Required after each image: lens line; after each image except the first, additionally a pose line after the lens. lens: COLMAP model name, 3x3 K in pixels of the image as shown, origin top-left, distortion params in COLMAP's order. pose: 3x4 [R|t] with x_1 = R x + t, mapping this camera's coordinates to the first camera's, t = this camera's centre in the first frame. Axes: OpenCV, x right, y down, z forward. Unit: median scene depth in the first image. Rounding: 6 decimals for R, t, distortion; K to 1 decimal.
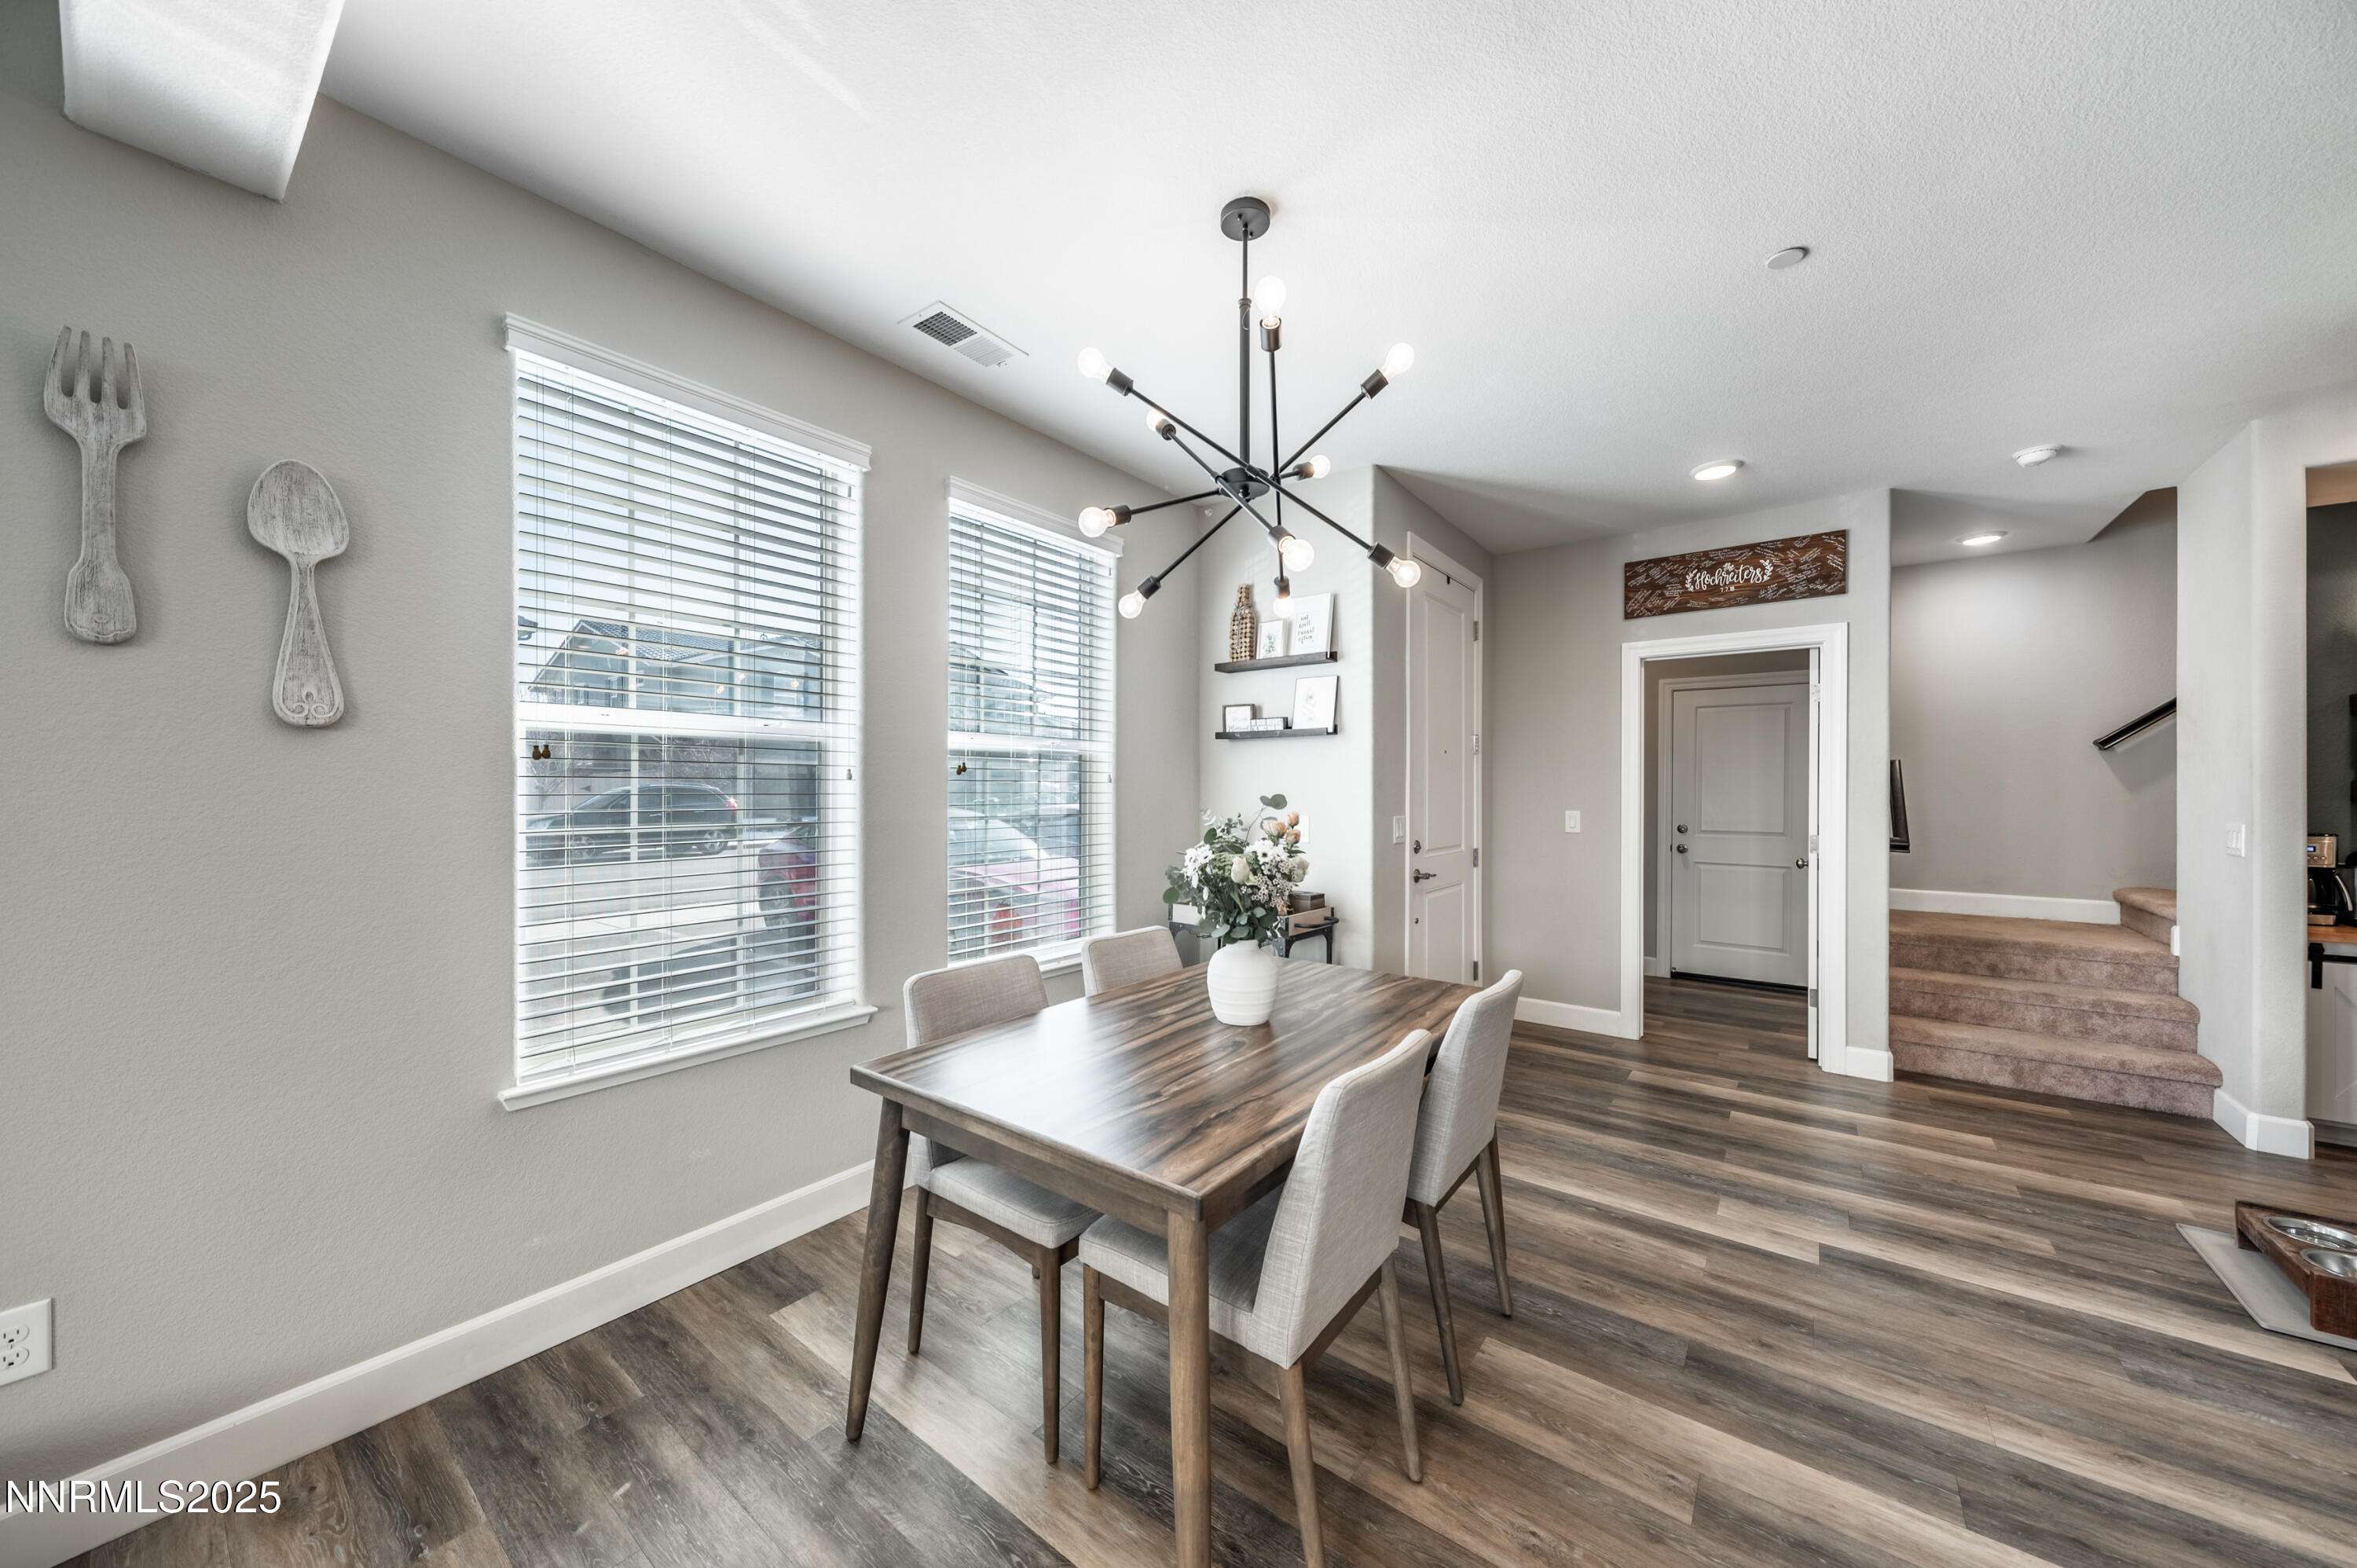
lens RADIAL K [[816.9, 0, 1167.8], [0, 816.9, 785.5], [0, 0, 1]] dist [0.005507, -0.000118]
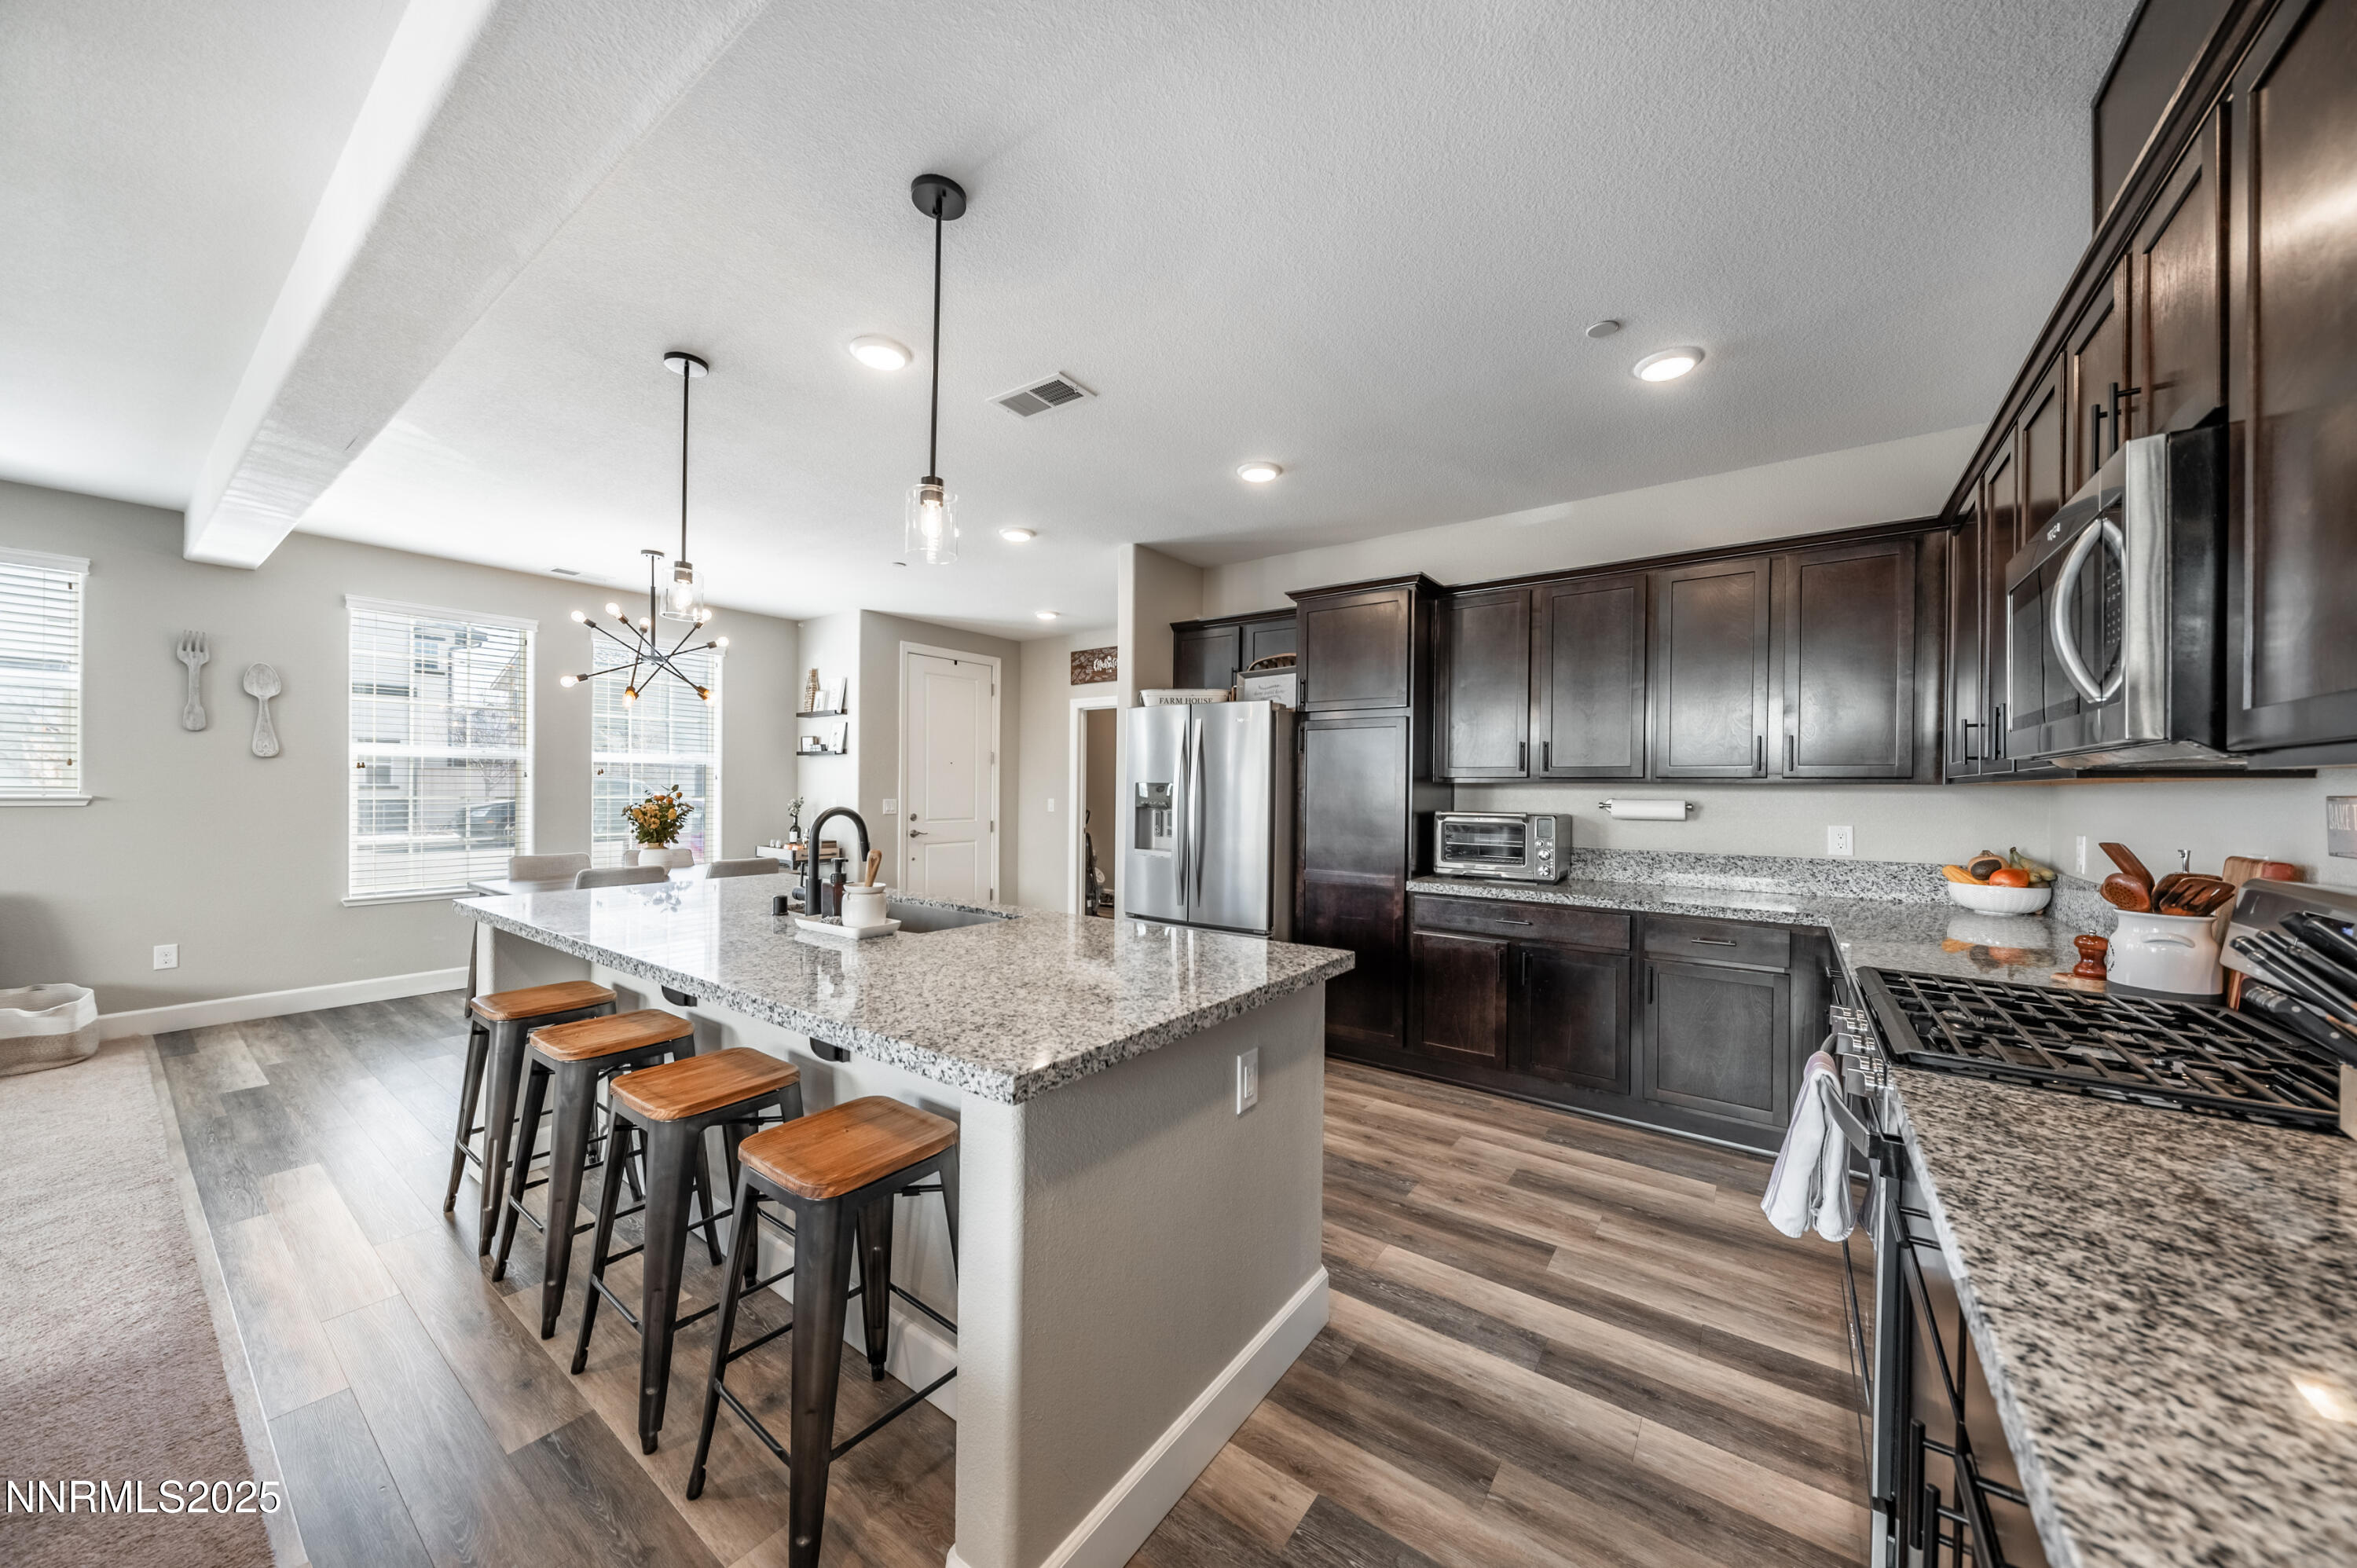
lens RADIAL K [[816.9, 0, 1187.9], [0, 816.9, 786.3], [0, 0, 1]] dist [0.005507, -0.000118]
pose [[0.999296, 0.003464, 0.037366, 0.912555], [-0.003493, 0.999994, 0.000716, 0.007334], [-0.037364, -0.000846, 0.999301, -0.879015]]
